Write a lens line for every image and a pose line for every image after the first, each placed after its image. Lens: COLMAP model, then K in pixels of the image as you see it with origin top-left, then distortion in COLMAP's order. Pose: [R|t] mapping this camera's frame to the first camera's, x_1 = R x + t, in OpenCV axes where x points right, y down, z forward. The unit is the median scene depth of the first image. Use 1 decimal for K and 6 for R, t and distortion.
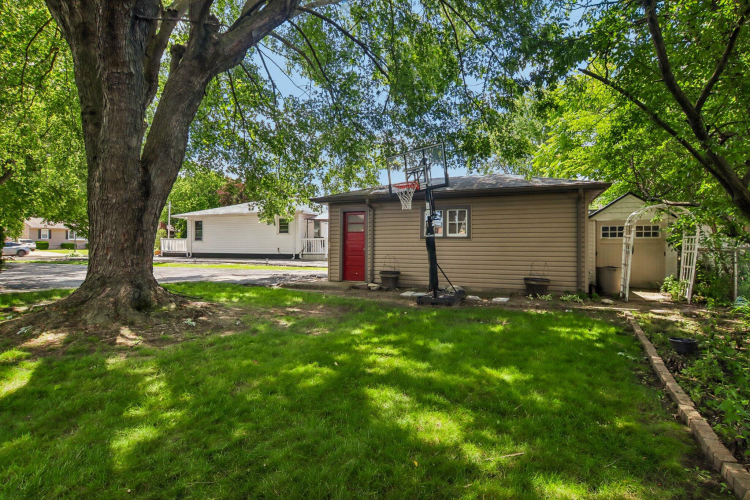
lens RADIAL K [[384.2, 0, 374.7], [0, 384.2, 247.3], [0, 0, 1]] dist [-0.013693, -0.000940]
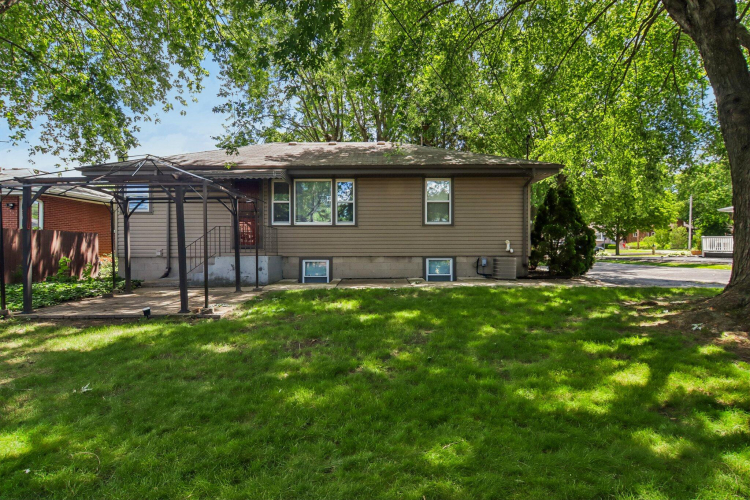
lens RADIAL K [[384.2, 0, 374.7], [0, 384.2, 247.3], [0, 0, 1]] dist [-0.013693, -0.000940]
pose [[0.393583, -0.007968, -0.919255, -0.129681], [0.008090, 0.999954, -0.005204, -0.001506], [0.919253, -0.005389, 0.393629, -0.081202]]
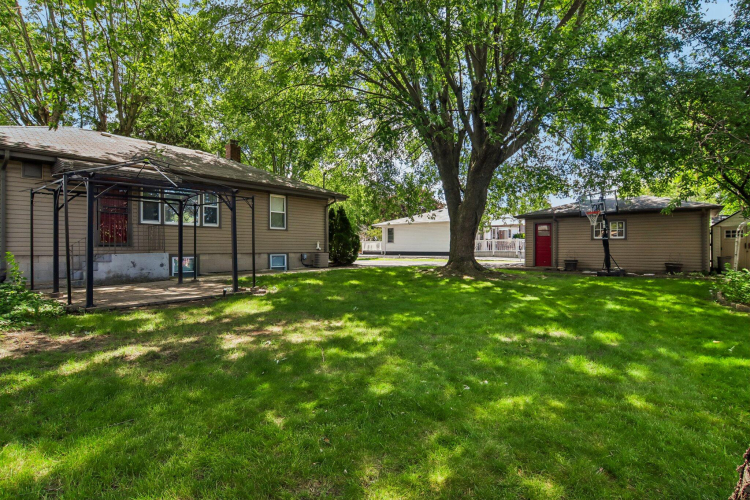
lens RADIAL K [[384.2, 0, 374.7], [0, 384.2, 247.3], [0, 0, 1]] dist [-0.013693, -0.000940]
pose [[0.961025, -0.008406, -0.276335, -0.276923], [0.008108, 0.999965, -0.002224, 0.004186], [0.276344, -0.000103, 0.961059, -0.714112]]
